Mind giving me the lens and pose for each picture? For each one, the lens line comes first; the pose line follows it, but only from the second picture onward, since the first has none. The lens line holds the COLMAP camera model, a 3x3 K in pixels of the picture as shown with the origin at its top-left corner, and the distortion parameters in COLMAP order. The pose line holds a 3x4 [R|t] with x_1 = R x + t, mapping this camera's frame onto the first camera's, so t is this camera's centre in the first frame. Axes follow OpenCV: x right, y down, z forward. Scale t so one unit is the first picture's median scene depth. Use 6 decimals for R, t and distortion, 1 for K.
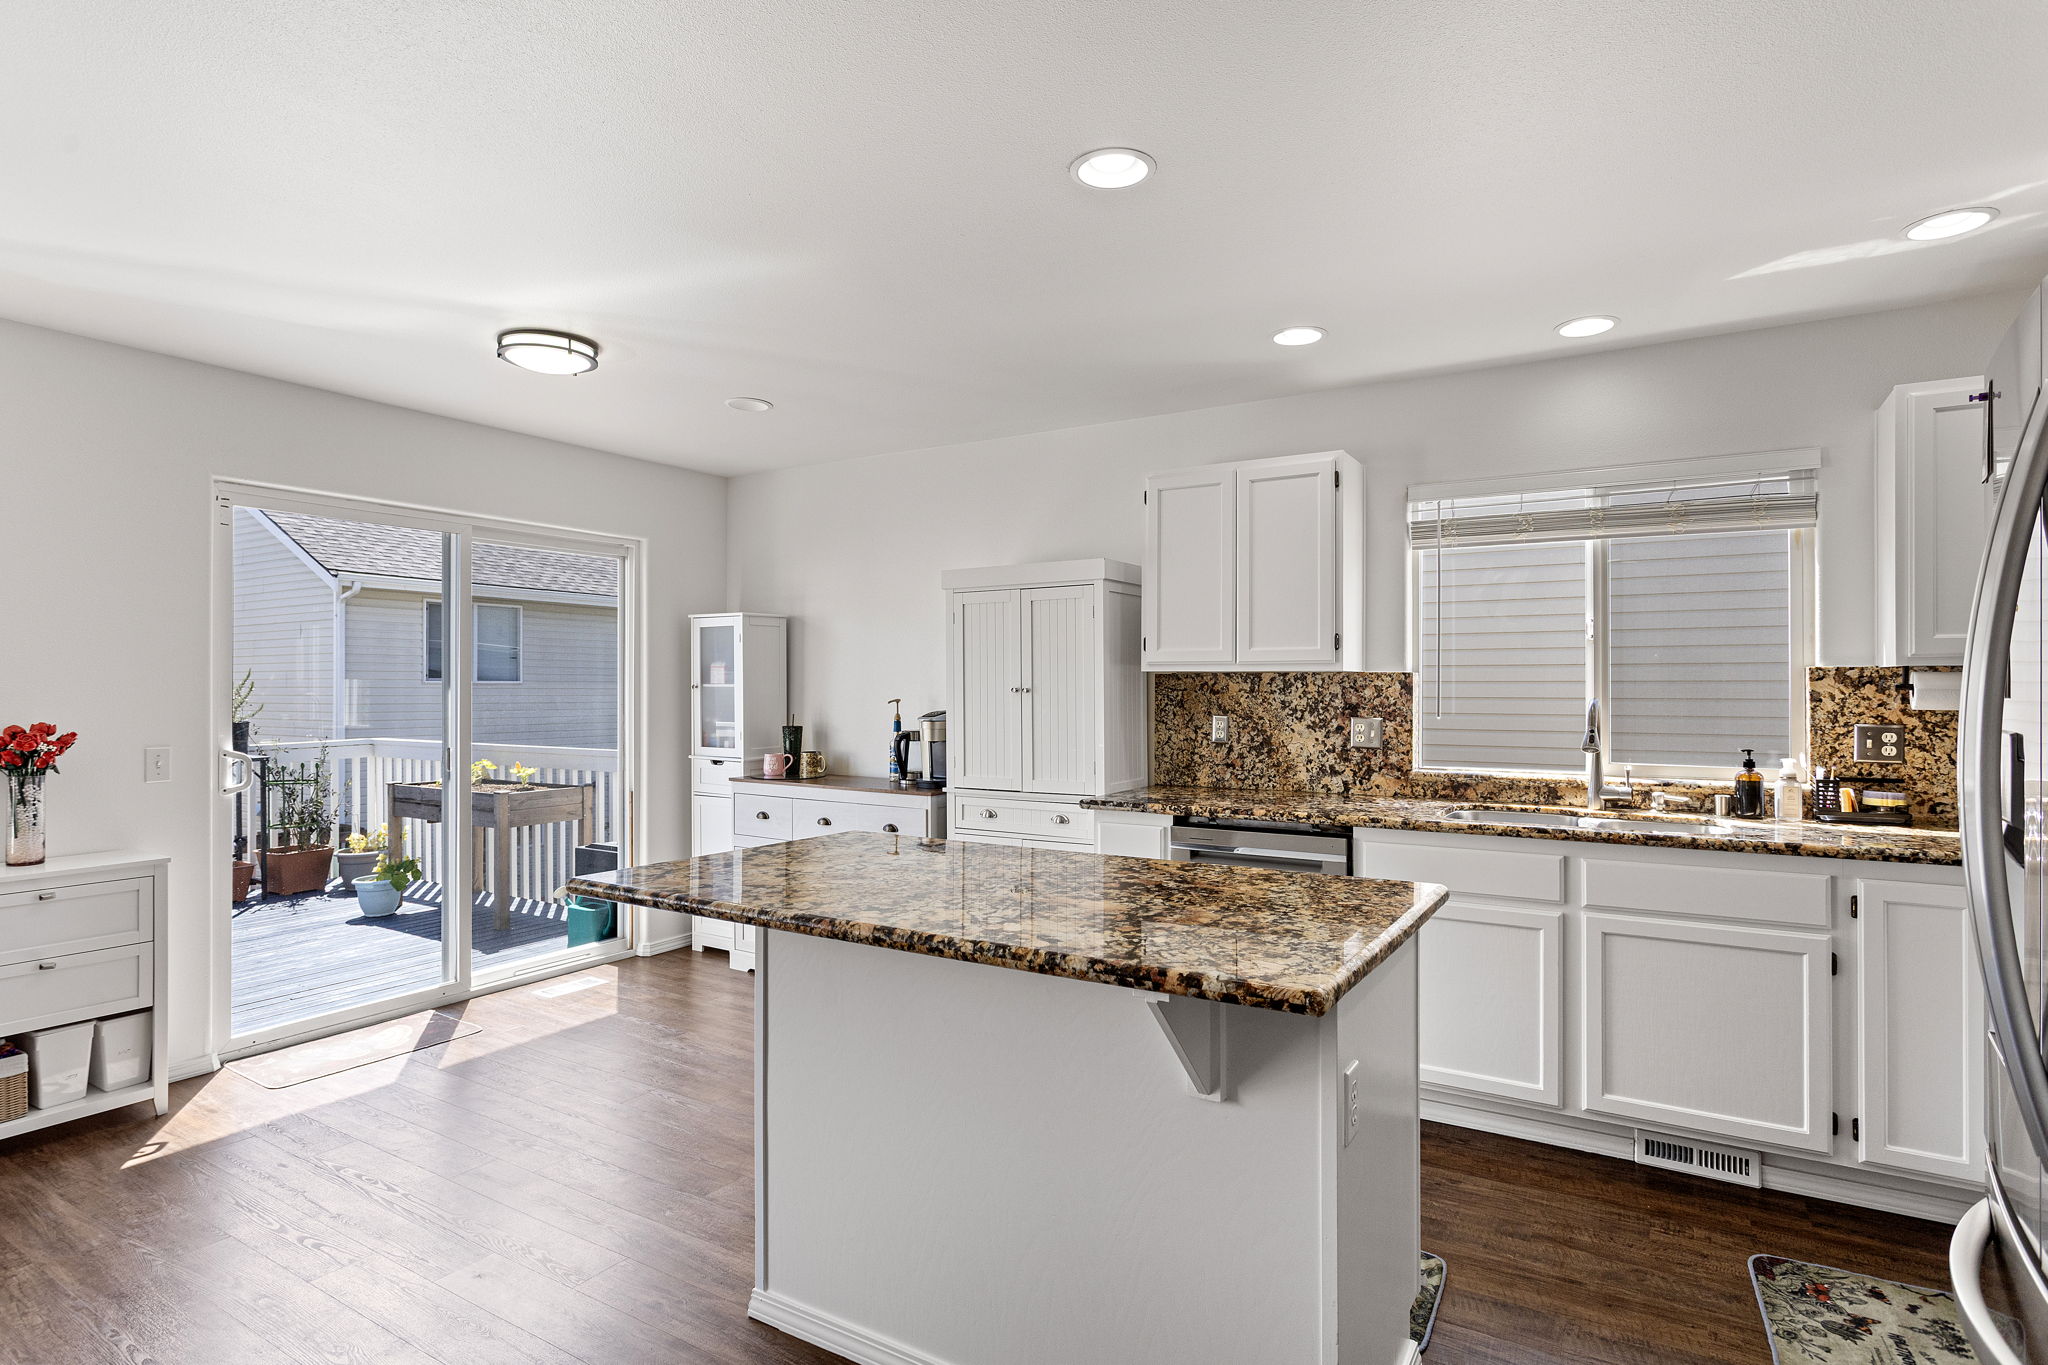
lens RADIAL K [[1040.0, 0, 1029.6], [0, 1040.0, 681.3], [0, 0, 1]] dist [-0.016122, 0.008513]
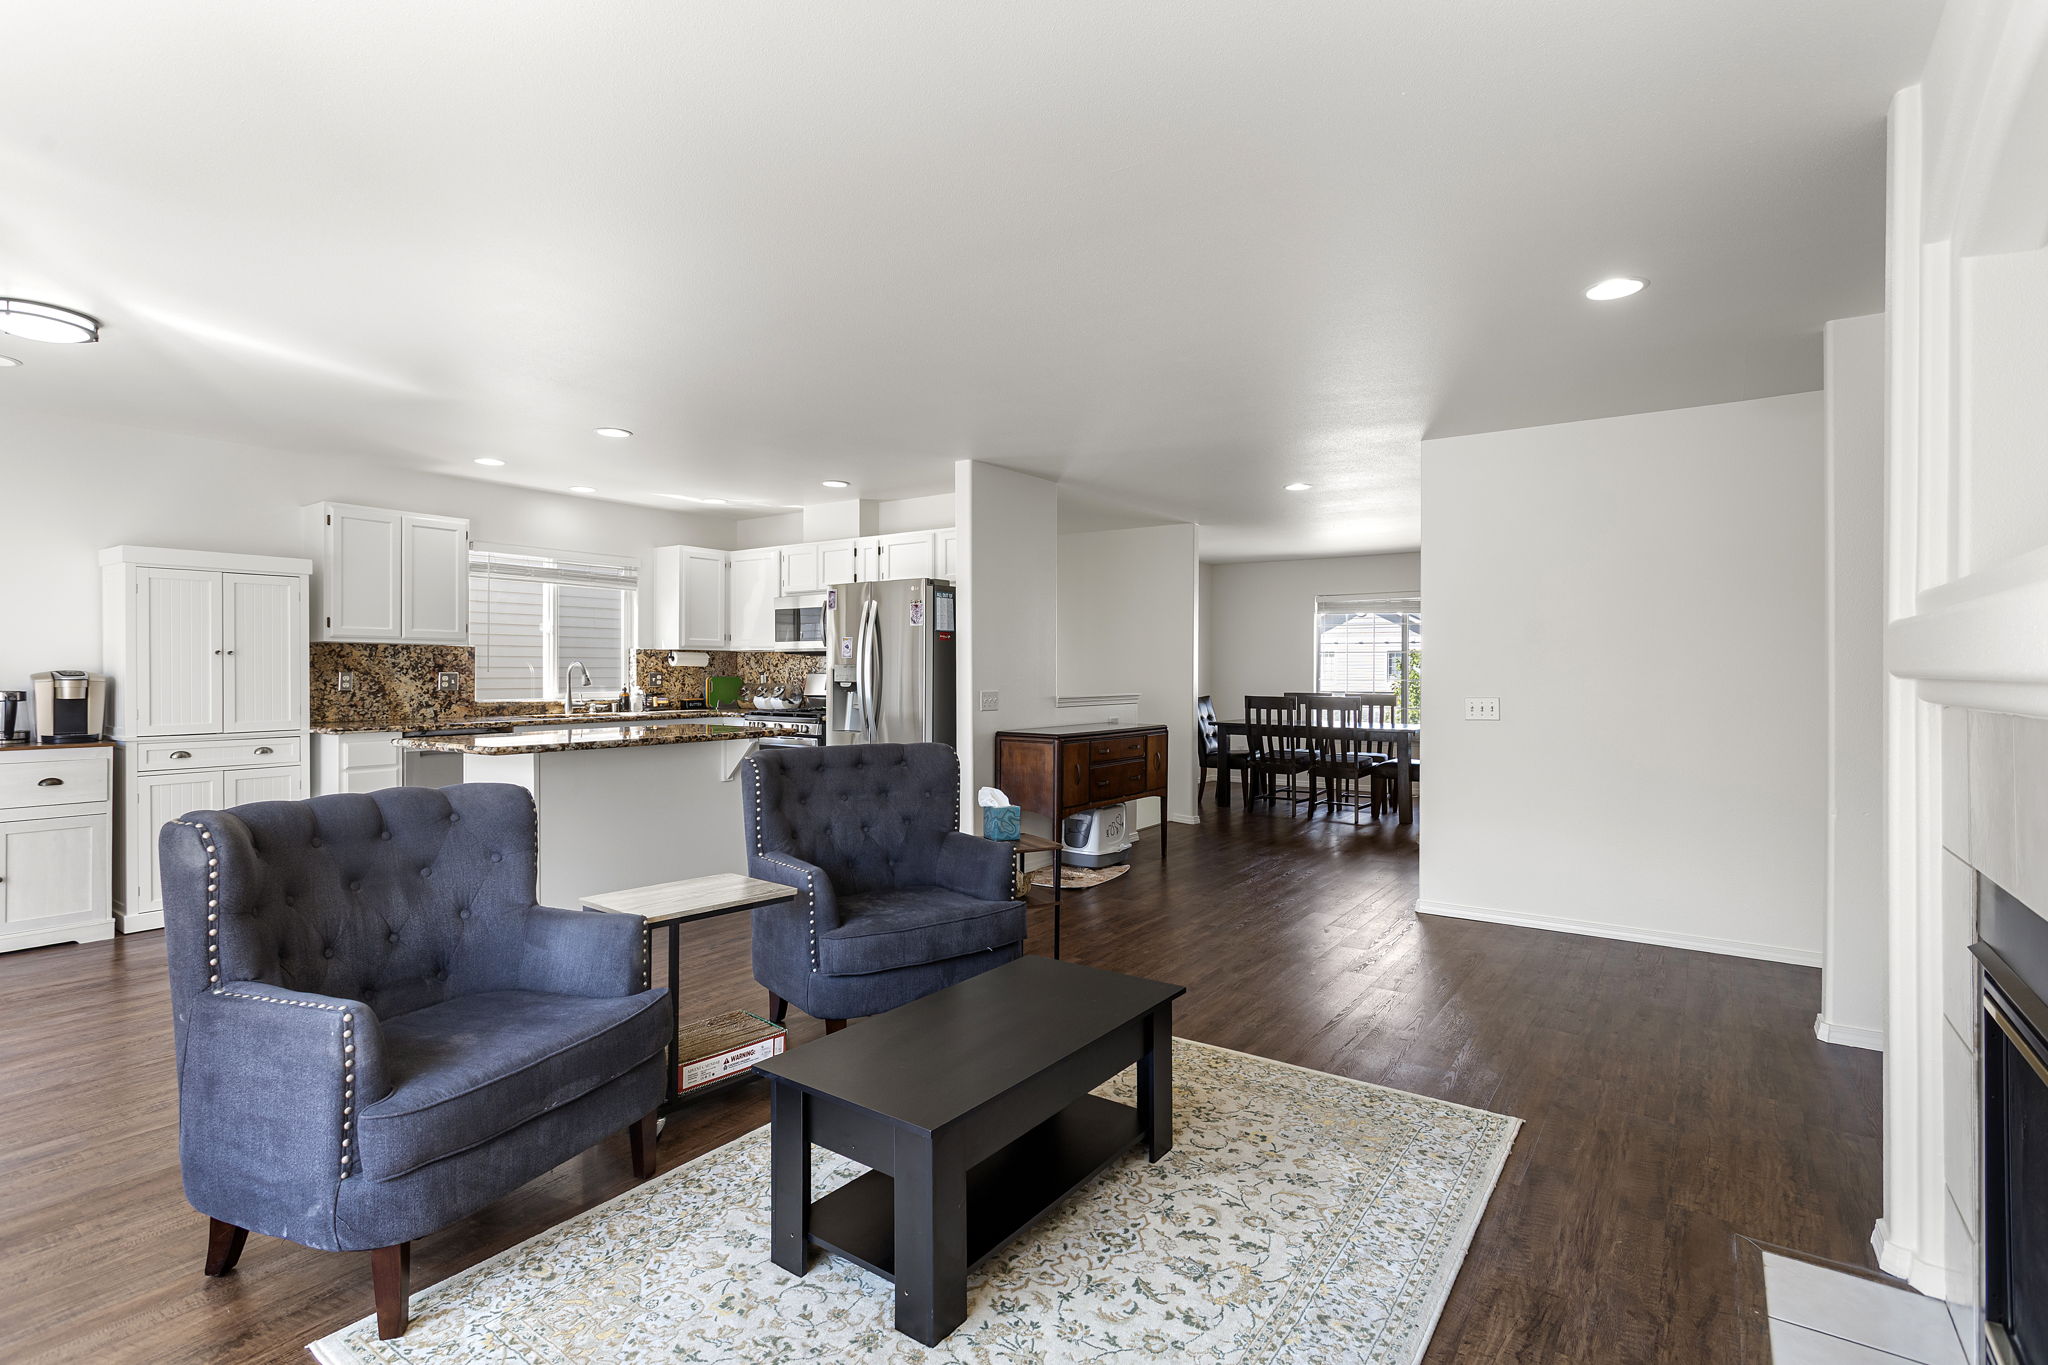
lens RADIAL K [[982.6, 0, 1027.5], [0, 982.6, 677.7], [0, 0, 1]] dist [-0.000491, 0.000219]
pose [[0.066835, -0.008013, 0.997732, -1.225147], [-0.009157, 0.999921, 0.008644, 0.021220], [-0.997722, -0.009714, 0.066756, -0.058113]]
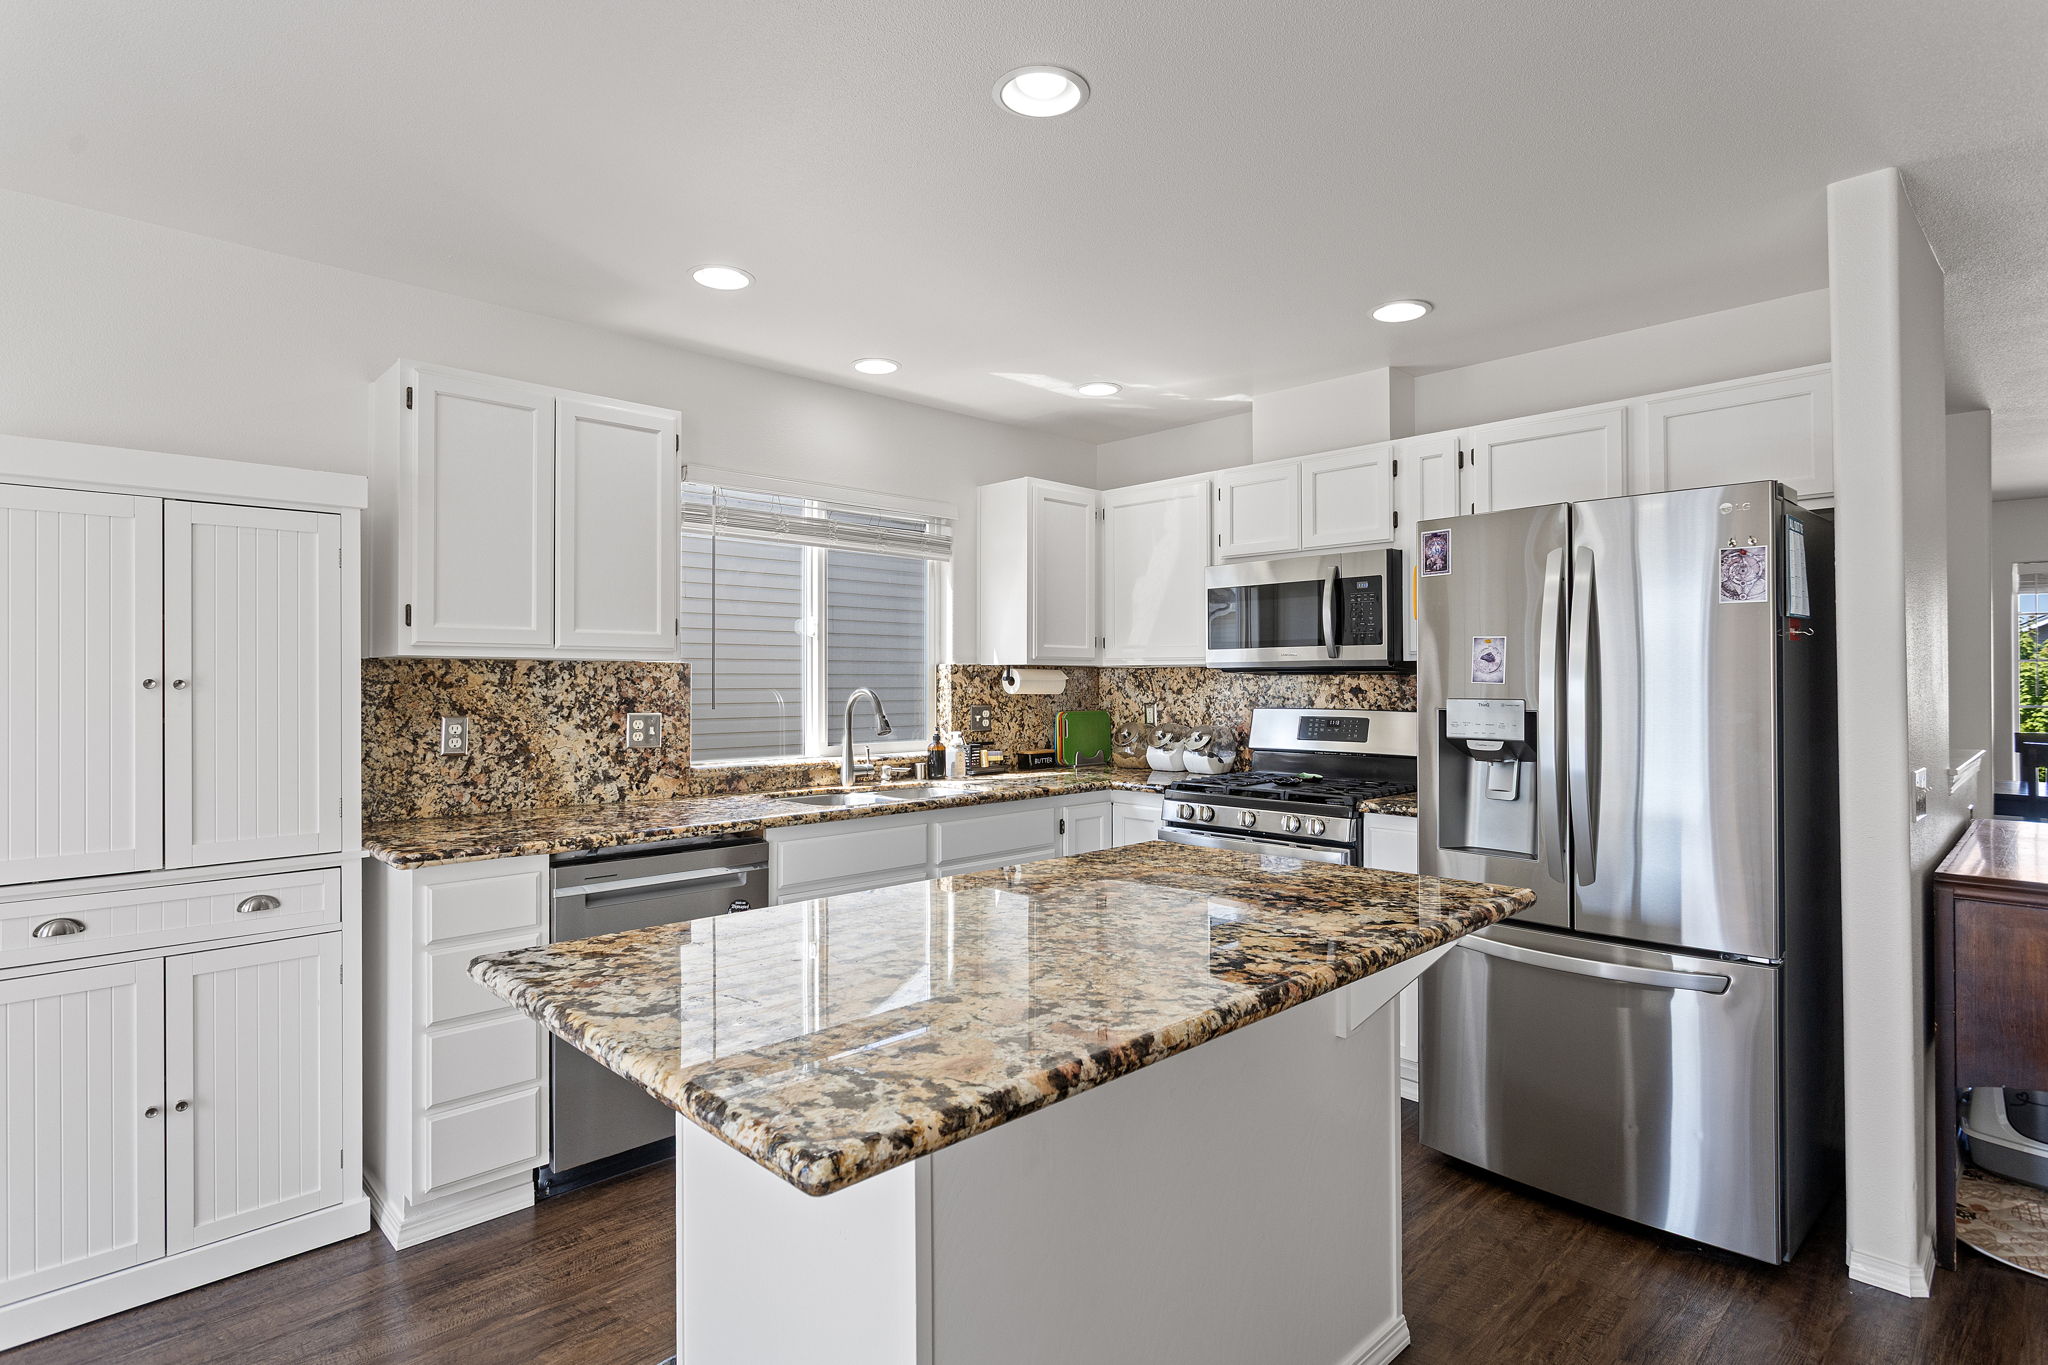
lens RADIAL K [[1040.0, 0, 1029.6], [0, 1040.0, 681.3], [0, 0, 1]] dist [-0.016122, 0.008513]
pose [[0.249476, -0.002220, 0.968378, -0.453963], [-0.005621, 0.999977, 0.003741, 0.002643], [-0.968365, -0.006376, 0.249458, 0.459548]]
